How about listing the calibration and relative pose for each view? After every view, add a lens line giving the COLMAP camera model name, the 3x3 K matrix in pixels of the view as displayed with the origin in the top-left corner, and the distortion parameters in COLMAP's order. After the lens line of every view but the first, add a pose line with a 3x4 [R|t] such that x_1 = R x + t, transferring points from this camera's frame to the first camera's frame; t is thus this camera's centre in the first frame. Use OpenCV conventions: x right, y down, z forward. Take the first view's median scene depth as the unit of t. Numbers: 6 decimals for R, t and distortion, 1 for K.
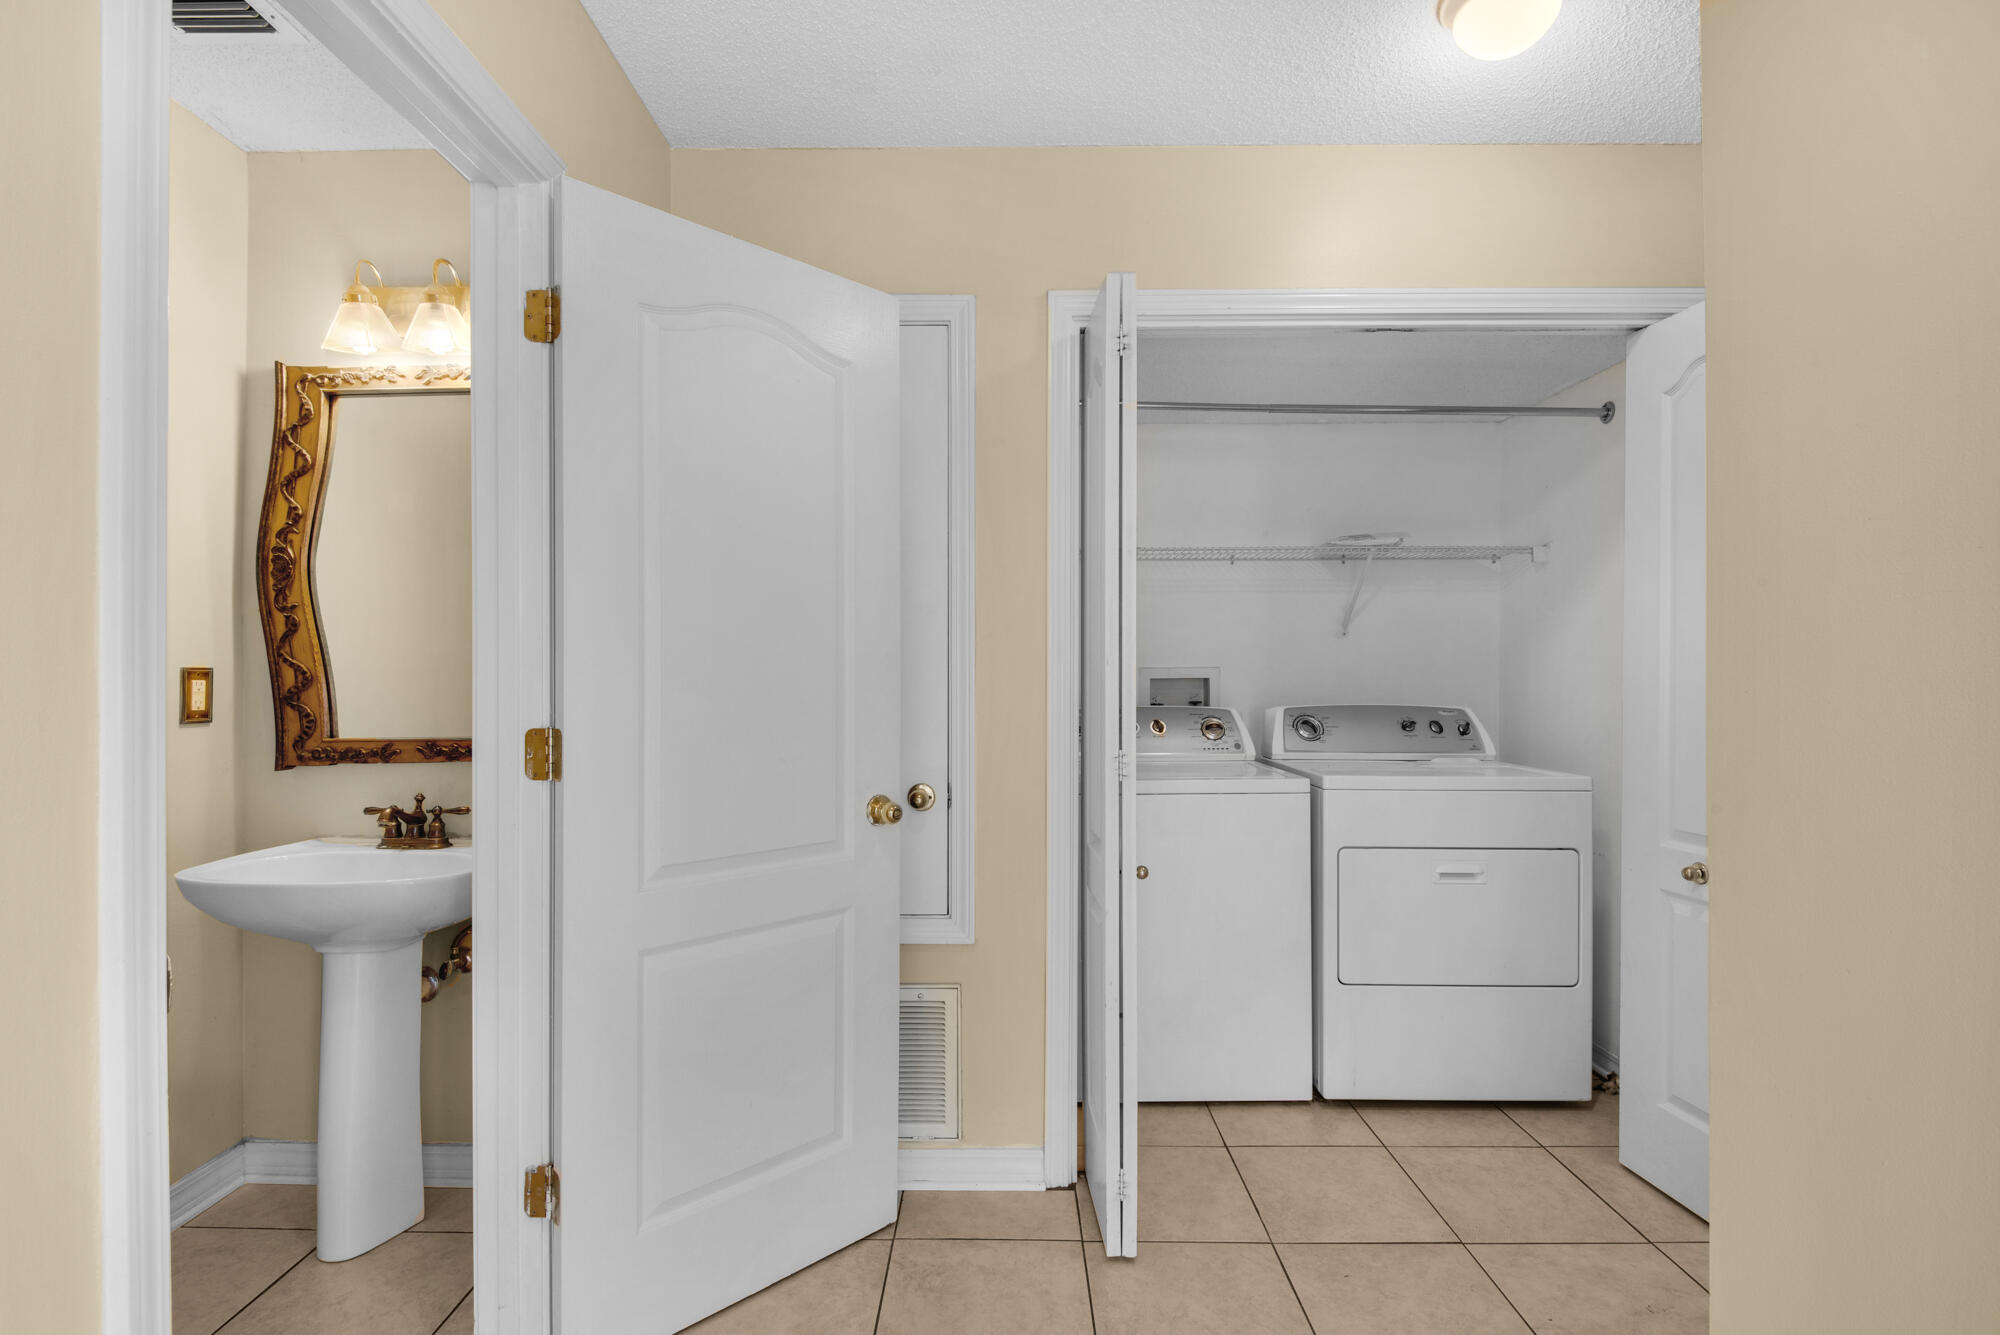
lens RADIAL K [[939.4, 0, 982.1], [0, 939.4, 675.7], [0, 0, 1]] dist [0.000616, -0.001826]
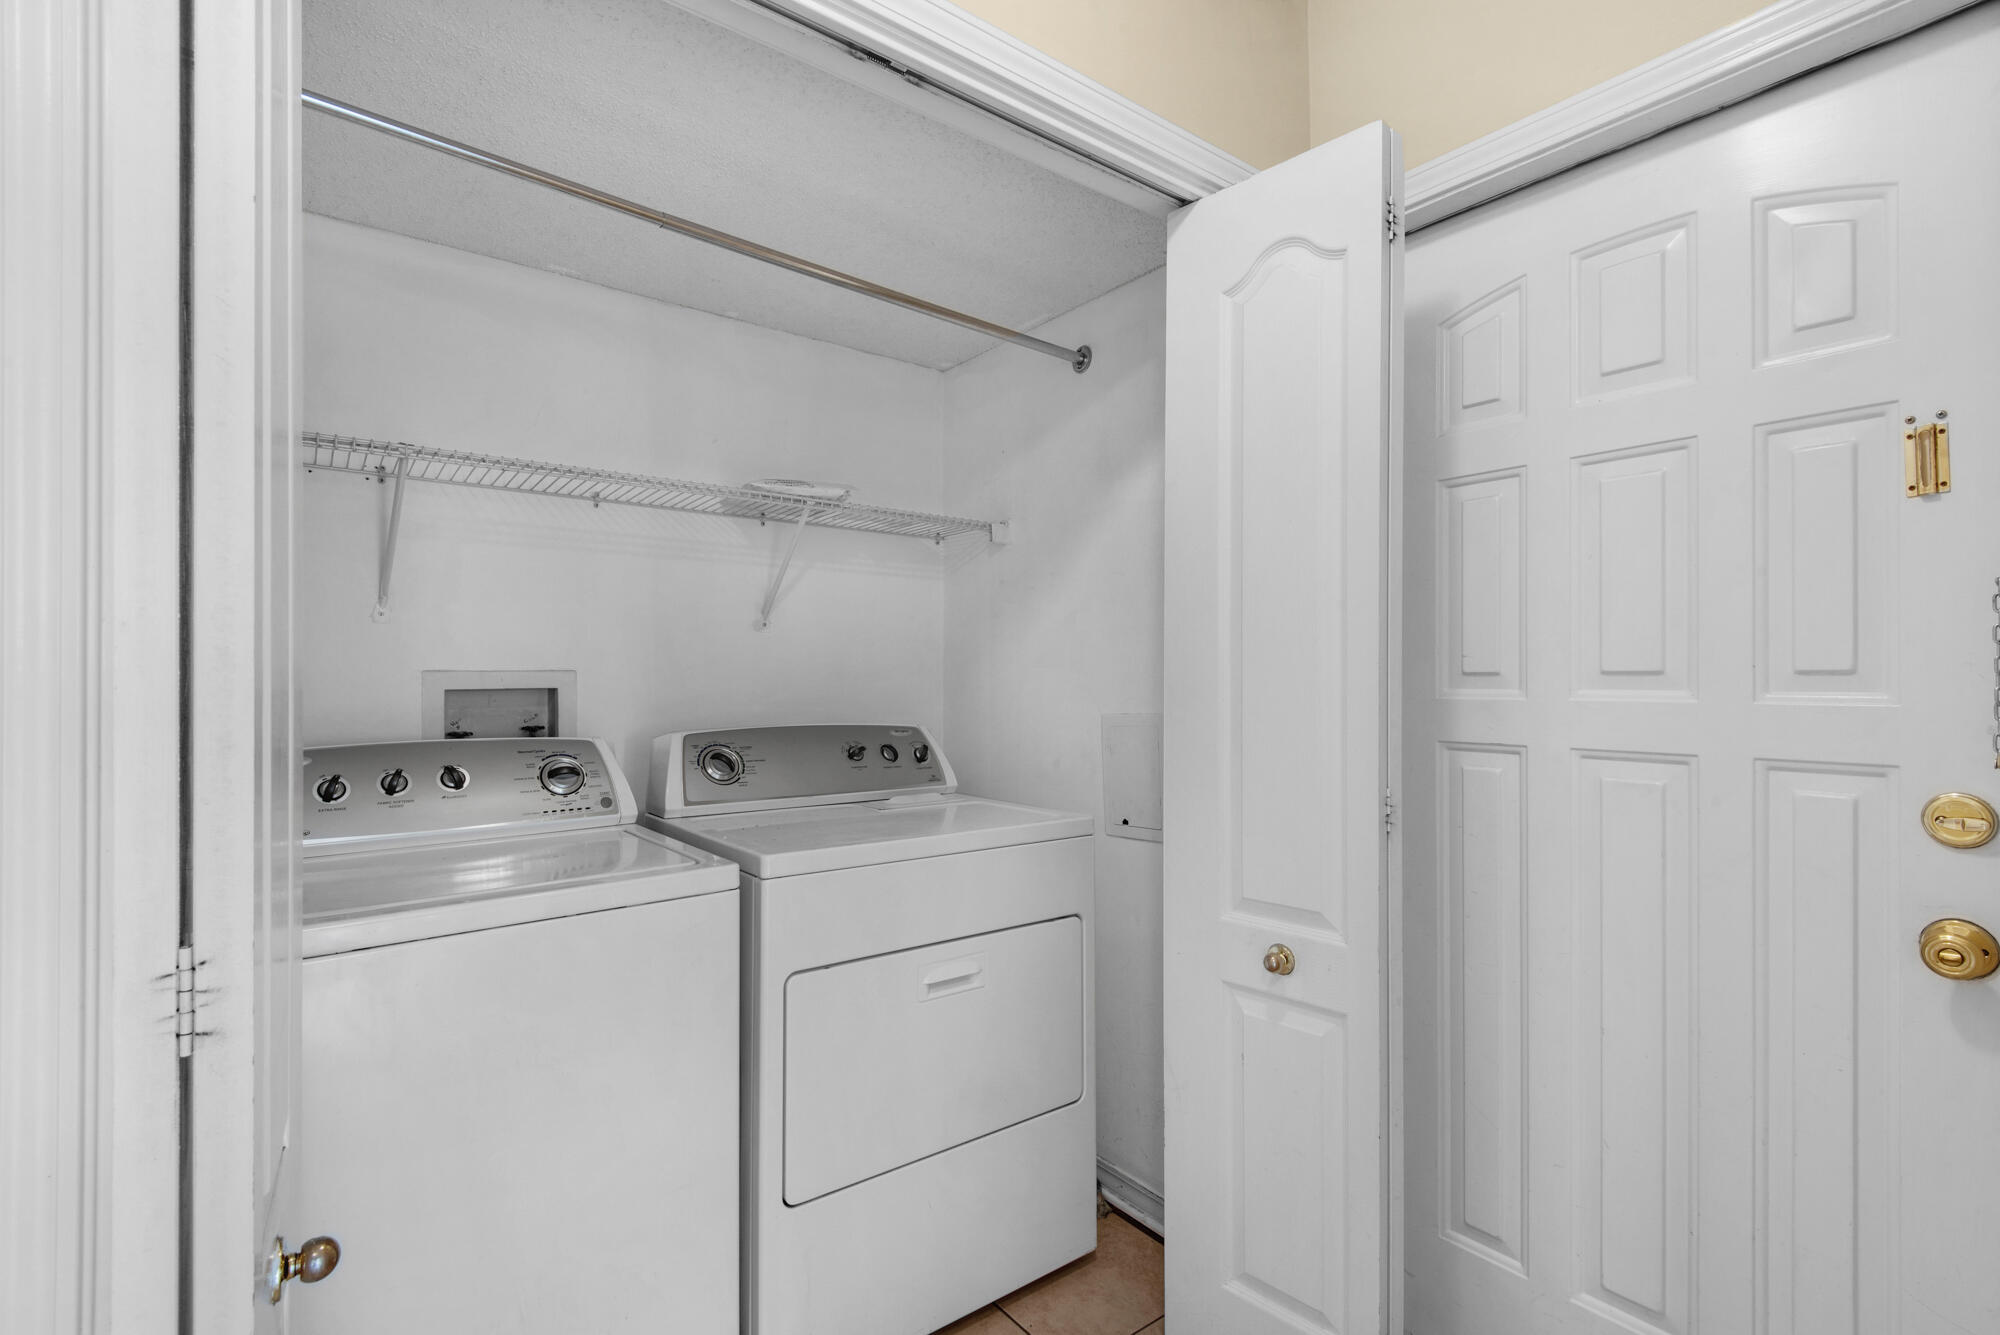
lens RADIAL K [[920.3, 0, 988.6], [0, 920.3, 677.9], [0, 0, 1]] dist [0.017026, -0.011380]
pose [[0.789908, 0.001039, 0.613224, 0.146800], [0.001992, 0.999989, -0.004260, -0.001483], [-0.613222, 0.004586, 0.789898, 0.546870]]
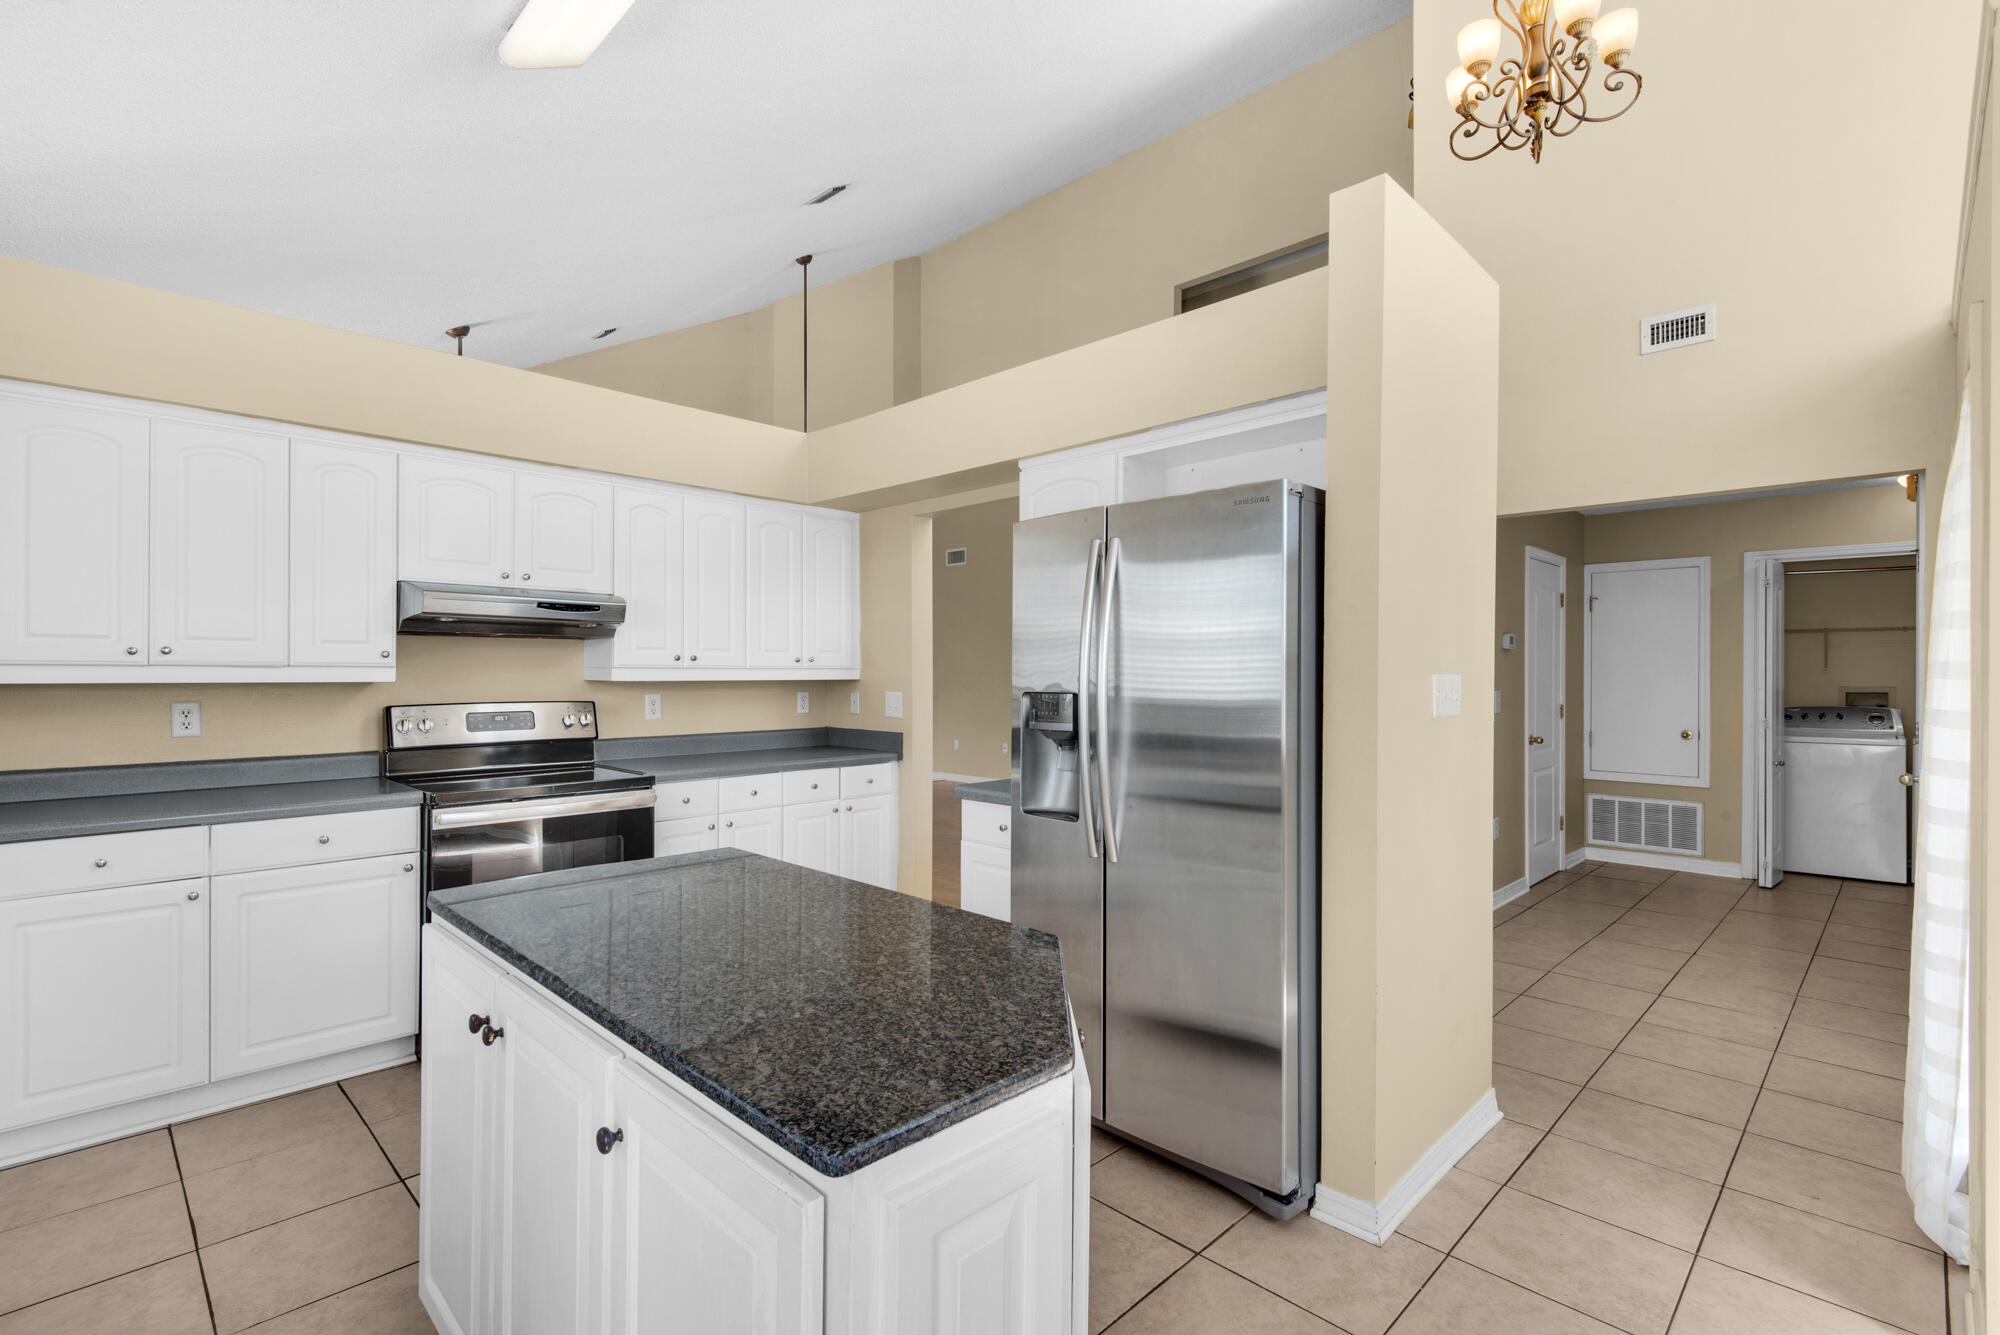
lens RADIAL K [[920.3, 0, 994.5], [0, 920.3, 670.6], [0, 0, 1]] dist [0.017026, -0.011380]
pose [[0.713786, -0.004201, -0.700352, 0.401205], [-0.002126, 0.999964, -0.008165, -0.035424], [0.700361, 0.007317, 0.713751, -2.440064]]
